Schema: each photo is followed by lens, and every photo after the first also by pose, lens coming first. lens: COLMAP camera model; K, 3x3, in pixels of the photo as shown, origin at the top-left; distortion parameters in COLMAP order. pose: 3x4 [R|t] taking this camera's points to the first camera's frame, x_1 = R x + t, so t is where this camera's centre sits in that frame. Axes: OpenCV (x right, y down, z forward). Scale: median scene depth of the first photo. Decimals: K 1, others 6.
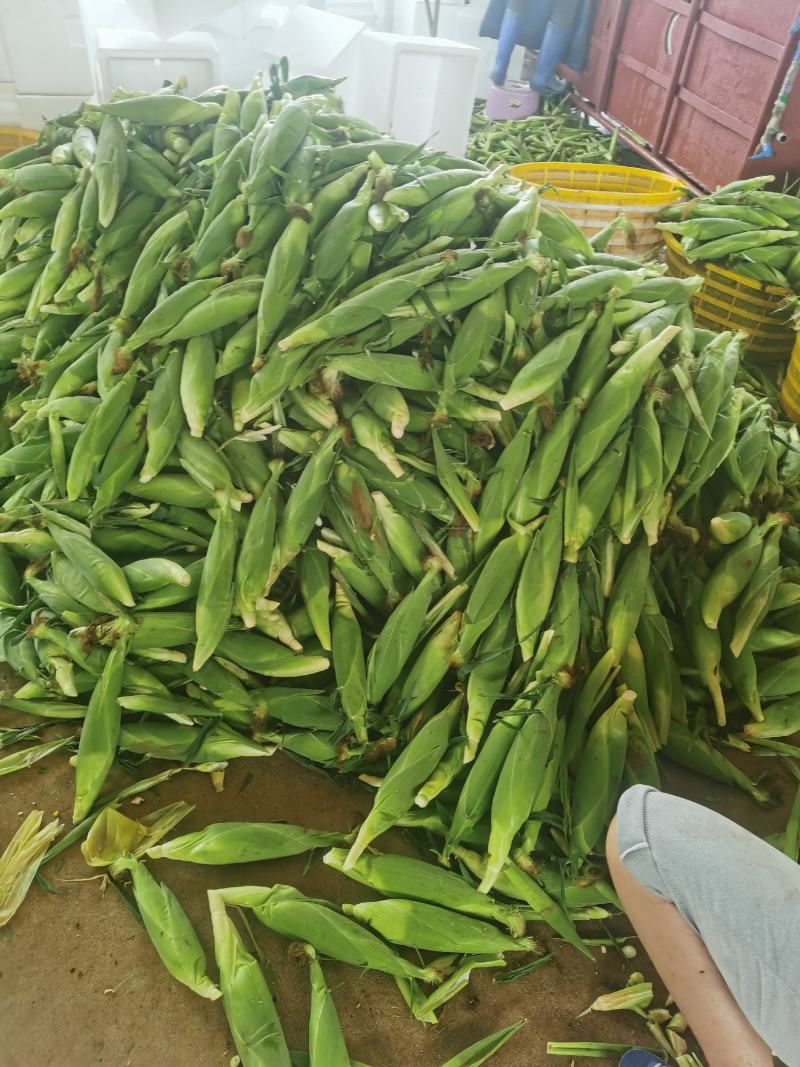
lens RADIAL K [[843.4, 0, 400.0], [0, 843.4, 533.5], [0, 0, 1]] dist [-0.000306, -0.003866]
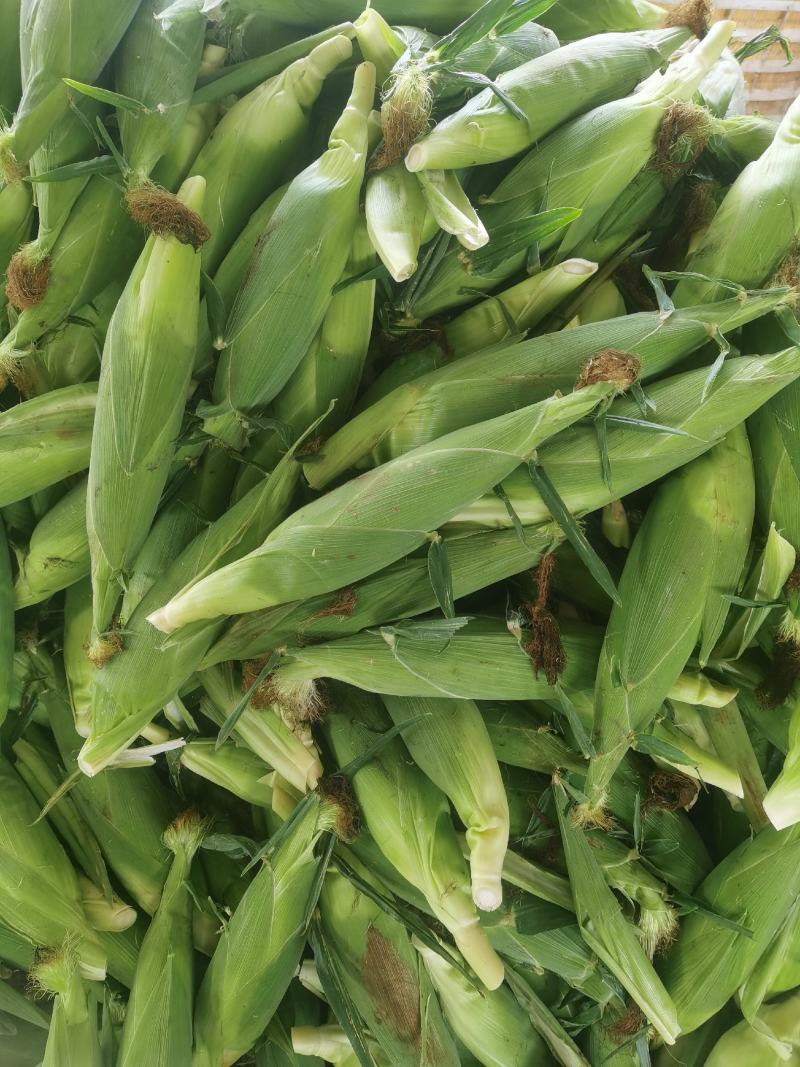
lens RADIAL K [[843.4, 0, 400.0], [0, 843.4, 533.5], [0, 0, 1]] dist [-0.000306, -0.003866]
pose [[0.998197, -0.052575, 0.028945, -0.040791], [0.043334, 0.965049, 0.258463, -0.343170], [-0.041522, -0.256743, 0.965587, 0.630870]]
